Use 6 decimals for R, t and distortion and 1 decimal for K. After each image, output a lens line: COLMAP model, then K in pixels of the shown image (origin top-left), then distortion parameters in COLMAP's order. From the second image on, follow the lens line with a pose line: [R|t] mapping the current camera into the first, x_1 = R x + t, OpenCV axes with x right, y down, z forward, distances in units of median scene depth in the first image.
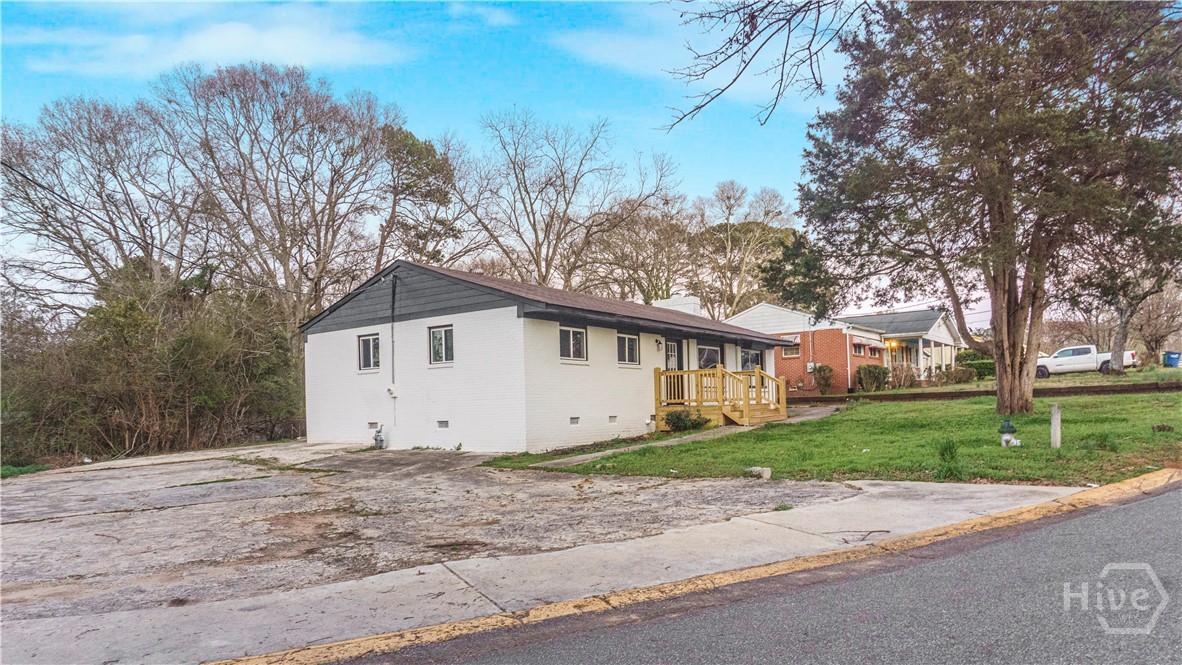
lens RADIAL K [[900.5, 0, 591.0], [0, 900.5, 332.5], [0, 0, 1]] dist [0.005911, -0.008602]
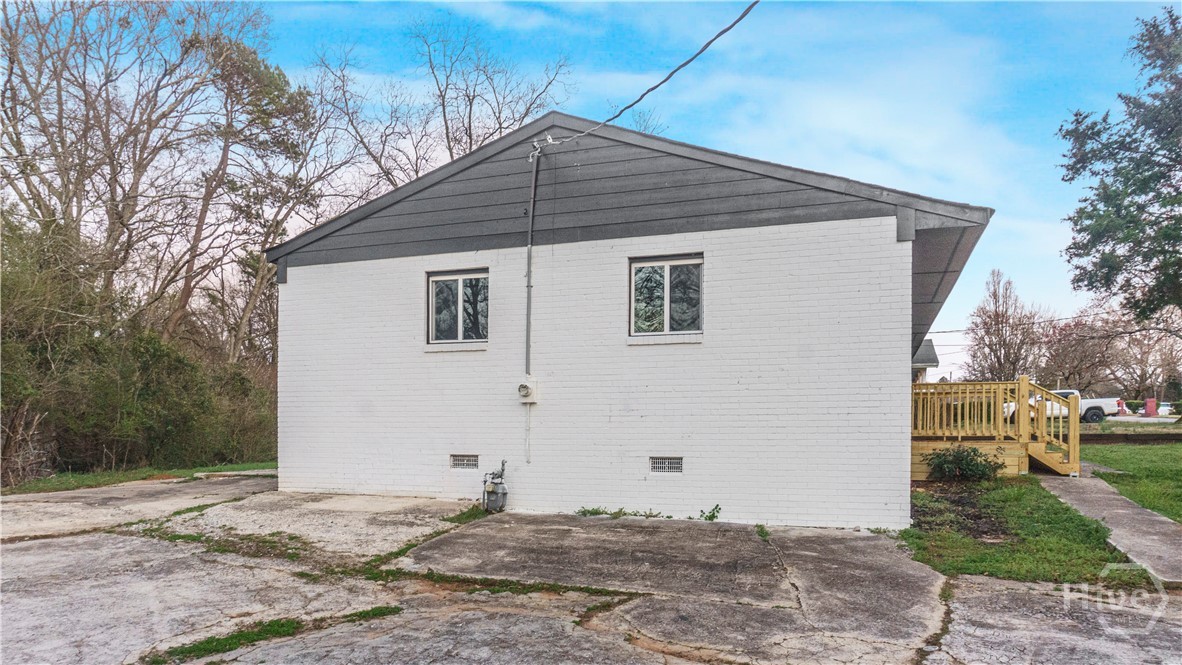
lens RADIAL K [[900.5, 0, 591.0], [0, 900.5, 332.5], [0, 0, 1]] dist [0.005911, -0.008602]
pose [[0.954105, 0.068599, 0.291508, -0.320811], [-0.056340, 0.997146, -0.050253, 0.055680], [-0.294124, 0.031523, 0.955247, 0.524183]]
